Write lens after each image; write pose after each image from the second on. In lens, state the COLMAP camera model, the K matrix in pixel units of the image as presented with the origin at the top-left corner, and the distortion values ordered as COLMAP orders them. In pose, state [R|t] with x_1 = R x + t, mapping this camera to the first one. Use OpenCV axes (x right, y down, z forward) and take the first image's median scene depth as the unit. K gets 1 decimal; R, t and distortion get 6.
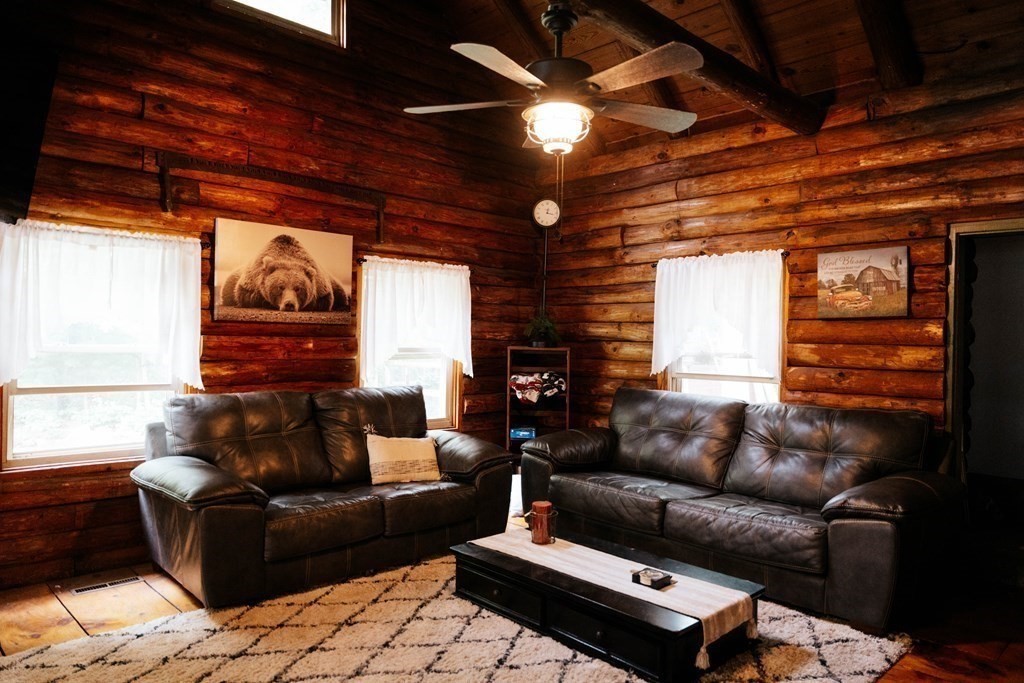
lens RADIAL K [[684.7, 0, 512.0], [0, 684.7, 341.5], [0, 0, 1]] dist [0.005573, -0.018212]
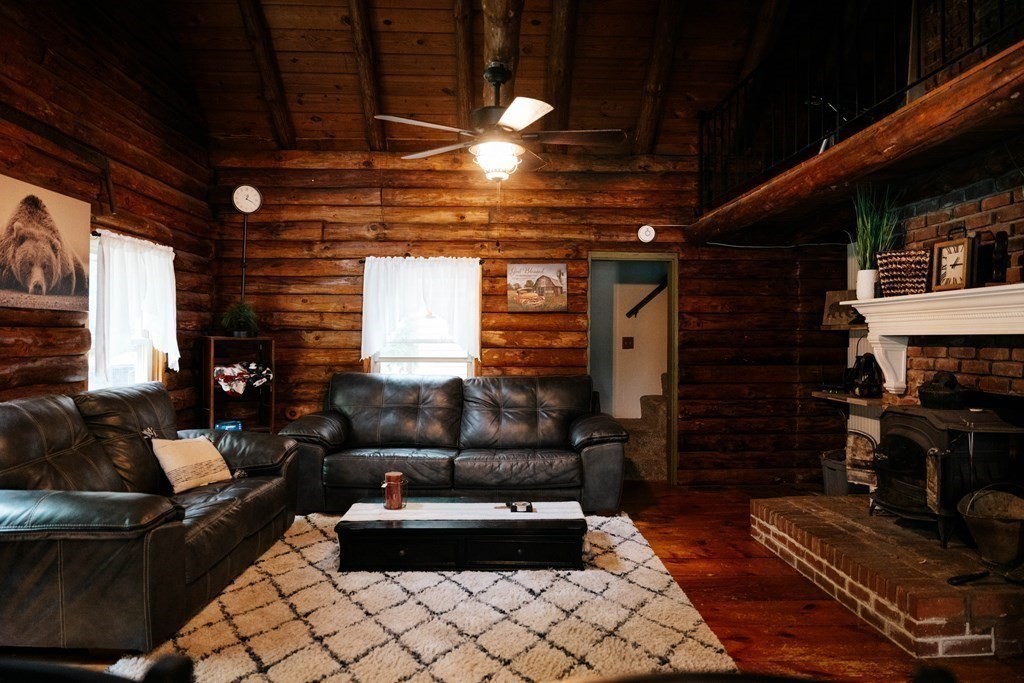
lens RADIAL K [[694.4, 0, 512.0], [0, 694.4, 341.5], [0, 0, 1]] dist [0.002147, -0.018987]
pose [[0.672986, -0.019433, 0.739400, -0.572198], [0.007693, 0.999785, 0.019275, -0.001727], [-0.739615, -0.007284, 0.672990, 0.075622]]
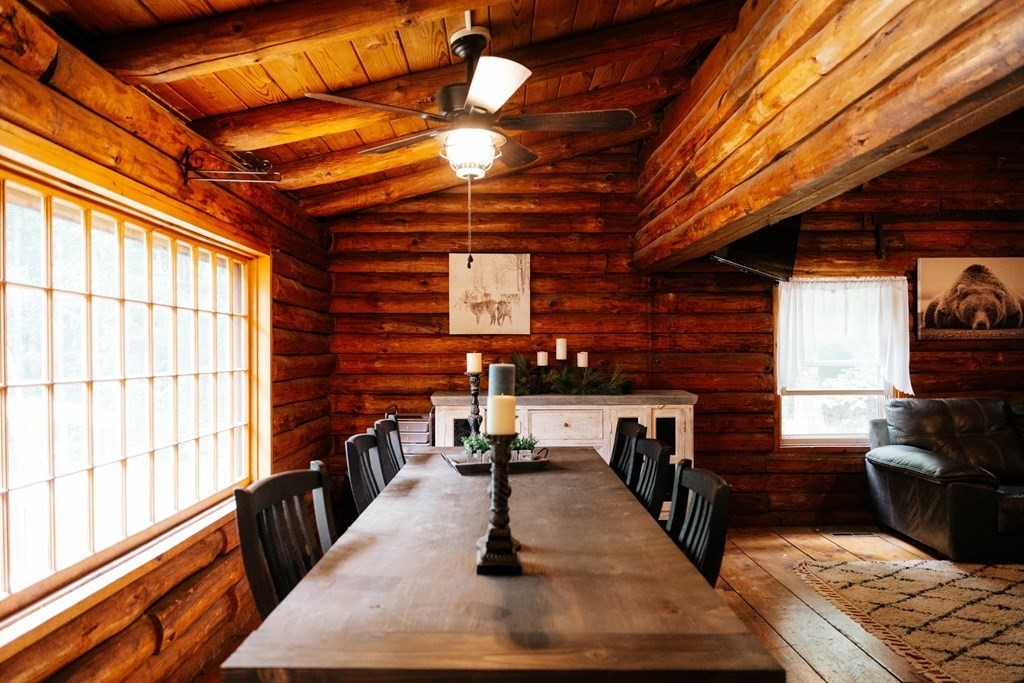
lens RADIAL K [[694.4, 0, 512.0], [0, 694.4, 341.5], [0, 0, 1]] dist [0.002147, -0.018987]
pose [[0.721289, -0.026939, -0.692110, -0.091582], [0.019460, 0.999637, -0.018630, -0.018358], [0.692361, -0.000031, 0.721551, -0.419257]]
